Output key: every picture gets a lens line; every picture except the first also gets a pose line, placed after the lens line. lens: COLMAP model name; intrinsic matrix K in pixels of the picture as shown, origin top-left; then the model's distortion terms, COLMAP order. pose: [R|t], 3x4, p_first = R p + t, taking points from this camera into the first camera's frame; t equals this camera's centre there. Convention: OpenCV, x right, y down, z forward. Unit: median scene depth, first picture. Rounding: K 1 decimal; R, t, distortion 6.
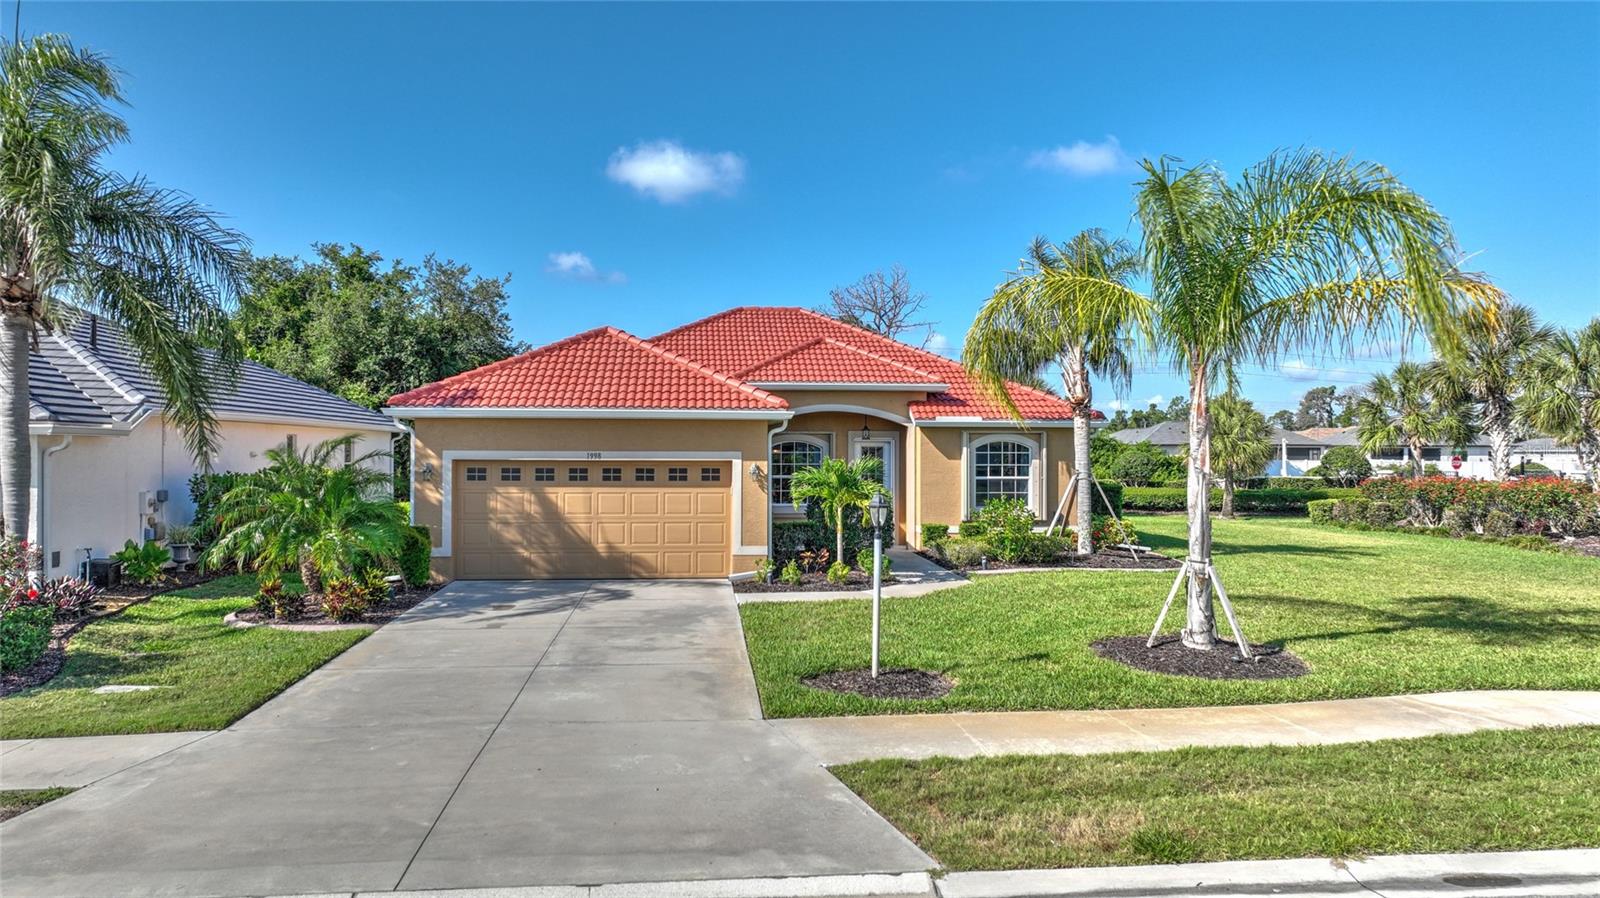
lens RADIAL K [[1123.2, 0, 802.1], [0, 1123.2, 454.2], [0, 0, 1]] dist [0.002022, 0.009733]
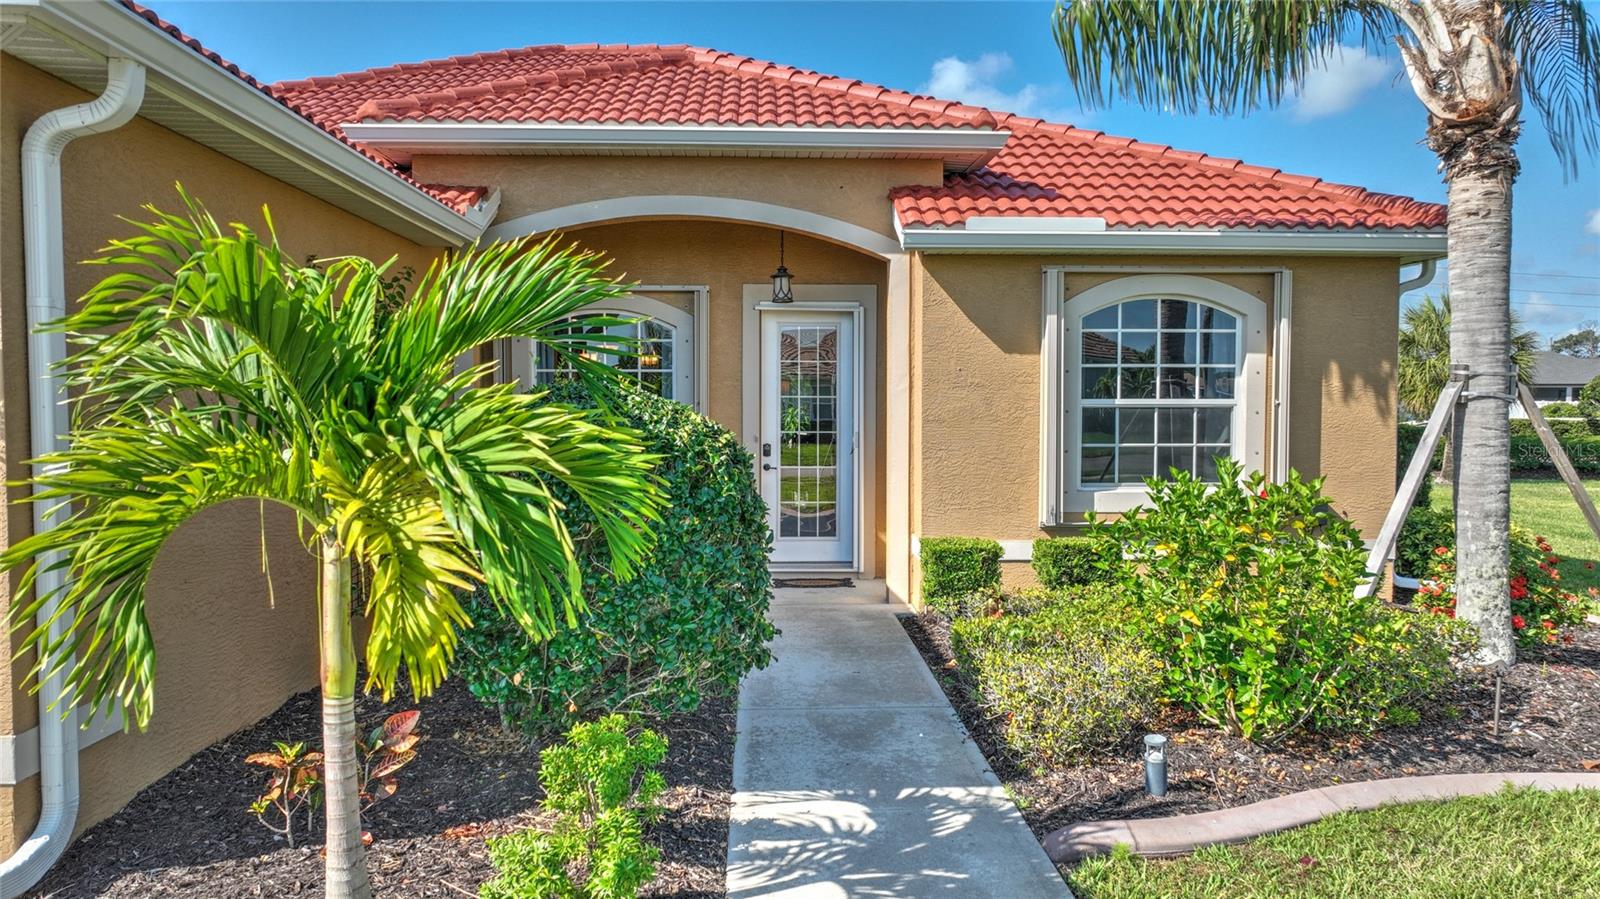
lens RADIAL K [[1123.2, 0, 801.7], [0, 1123.2, 446.6], [0, 0, 1]] dist [0.002022, 0.009733]
pose [[0.998484, 0.000111, -0.055050, 0.095081], [0.002066, 0.999218, 0.039483, 0.022772], [0.055011, -0.039537, 0.997703, 0.708510]]
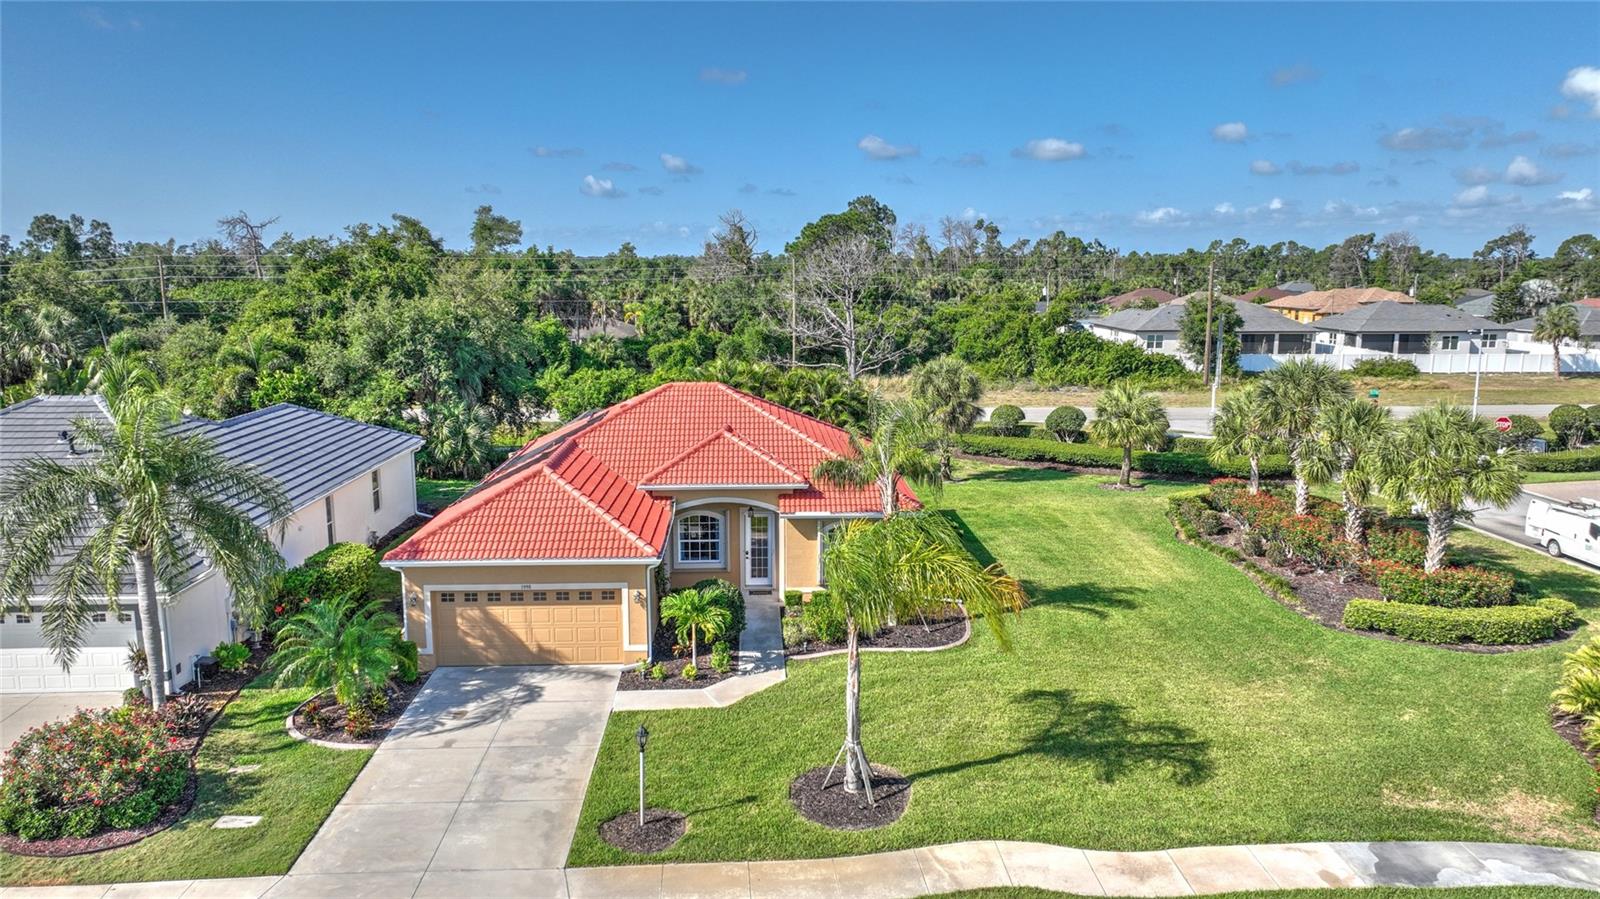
lens RADIAL K [[1123.2, 0, 802.8], [0, 1123.2, 455.3], [0, 0, 1]] dist [0.002022, 0.009733]
pose [[0.998751, 0.005450, -0.049668, 0.208281], [0.002948, 0.985874, 0.167463, -0.348765], [0.049879, -0.167400, 0.984626, -0.332240]]
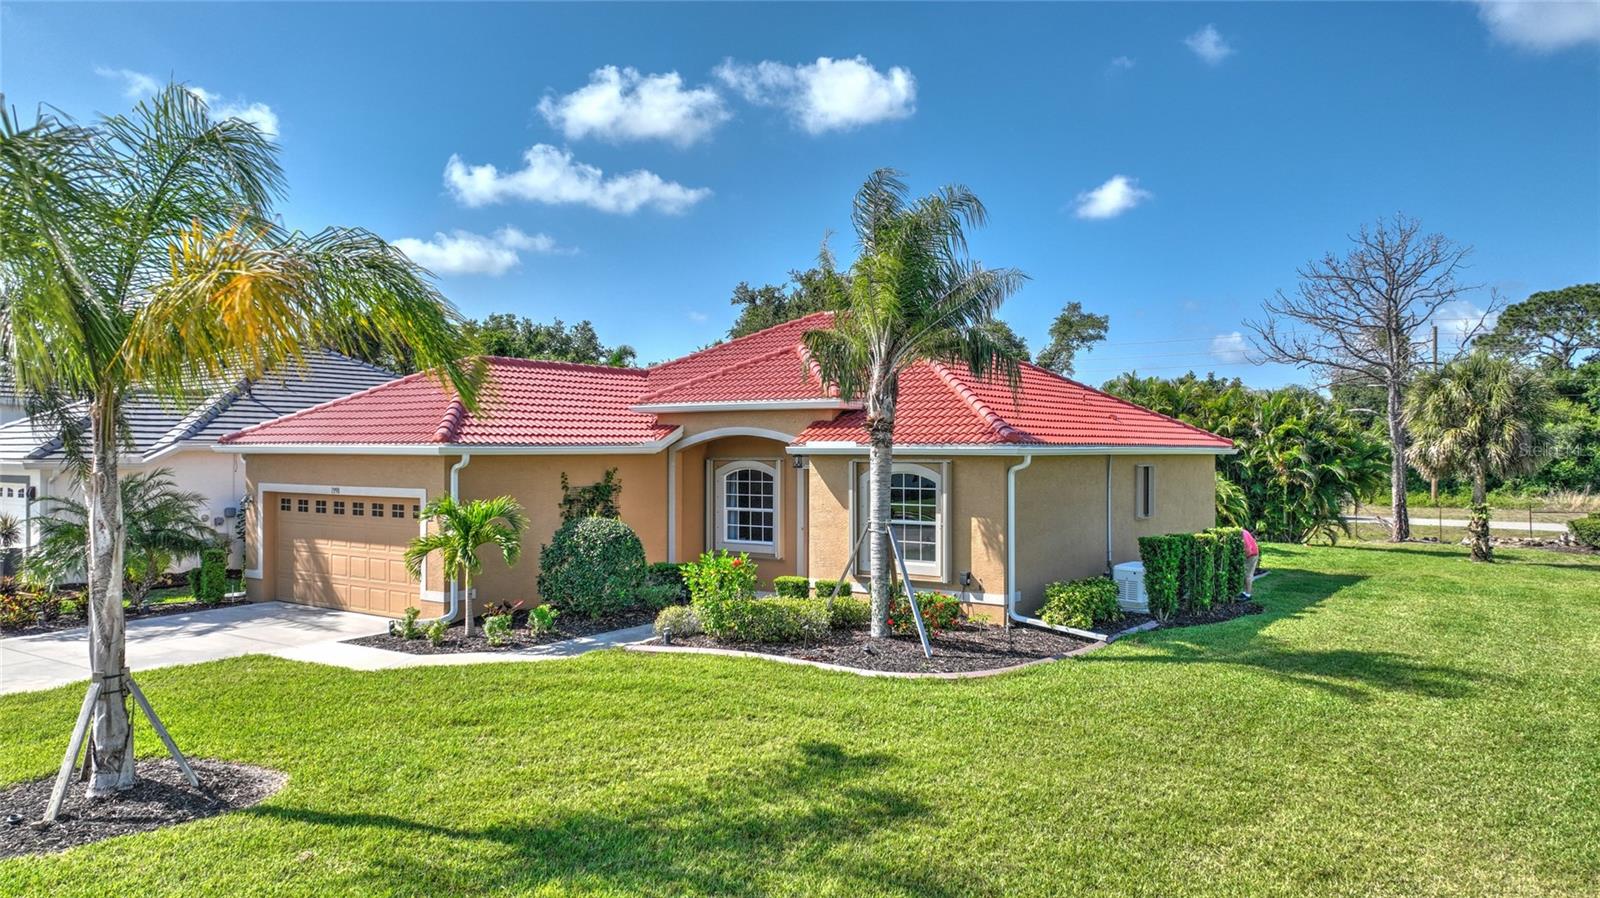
lens RADIAL K [[1123.2, 0, 801.5], [0, 1123.2, 438.5], [0, 0, 1]] dist [0.002022, 0.009733]
pose [[0.753986, -0.007809, -0.656844, 0.680816], [0.000142, 0.999931, -0.011724, -0.028501], [0.656891, 0.008747, 0.753935, 0.431329]]
